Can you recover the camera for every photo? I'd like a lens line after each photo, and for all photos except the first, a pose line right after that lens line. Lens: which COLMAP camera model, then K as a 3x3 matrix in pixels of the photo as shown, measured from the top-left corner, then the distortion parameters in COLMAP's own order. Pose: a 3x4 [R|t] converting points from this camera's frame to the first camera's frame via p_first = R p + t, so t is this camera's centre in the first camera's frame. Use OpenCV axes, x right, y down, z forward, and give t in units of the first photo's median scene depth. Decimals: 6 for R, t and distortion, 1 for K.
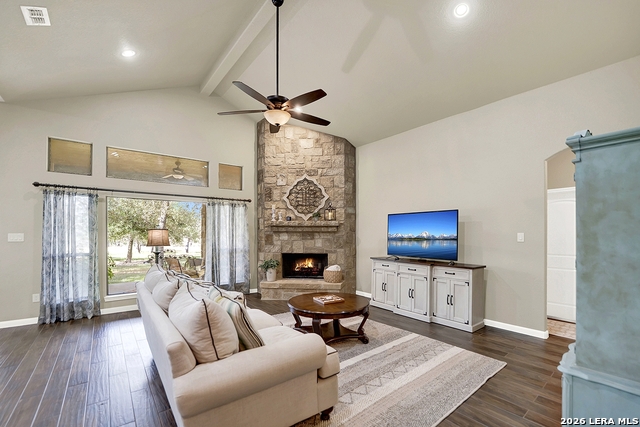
lens RADIAL K [[270.6, 0, 325.1], [0, 270.6, 231.2], [0, 0, 1]] dist [-0.028350, 0.003259]
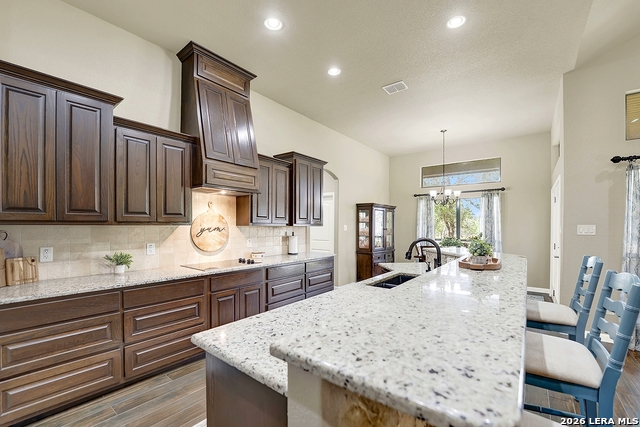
lens RADIAL K [[270.6, 0, 314.1], [0, 270.6, 226.0], [0, 0, 1]] dist [-0.028350, 0.003259]
pose [[0.222613, -0.002577, -0.974904, -0.524130], [0.007100, 0.999974, -0.001022, 0.005241], [0.974881, -0.006694, 0.222625, -0.009561]]
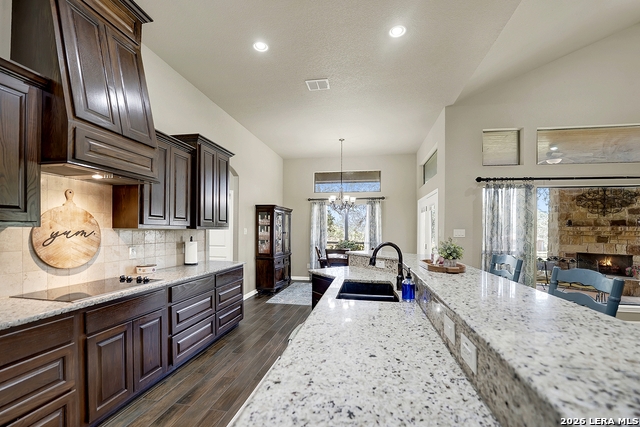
lens RADIAL K [[270.6, 0, 315.3], [0, 270.6, 229.7], [0, 0, 1]] dist [-0.028350, 0.003259]
pose [[0.655865, 0.000407, -0.754878, -0.692781], [0.002015, 0.999995, 0.002290, 0.004643], [0.754875, -0.003023, 0.655862, -0.109543]]
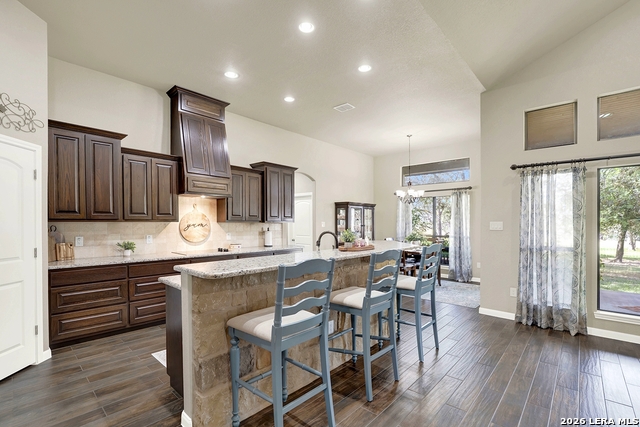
lens RADIAL K [[300.8, 0, 315.2], [0, 300.8, 227.6], [0, 0, 1]] dist [-0.003257, -0.001833]
pose [[0.146639, 0.012063, -0.989116, -0.161364], [0.007336, 0.999885, 0.013282, 0.009638], [0.989163, -0.009204, 0.146534, 0.156314]]
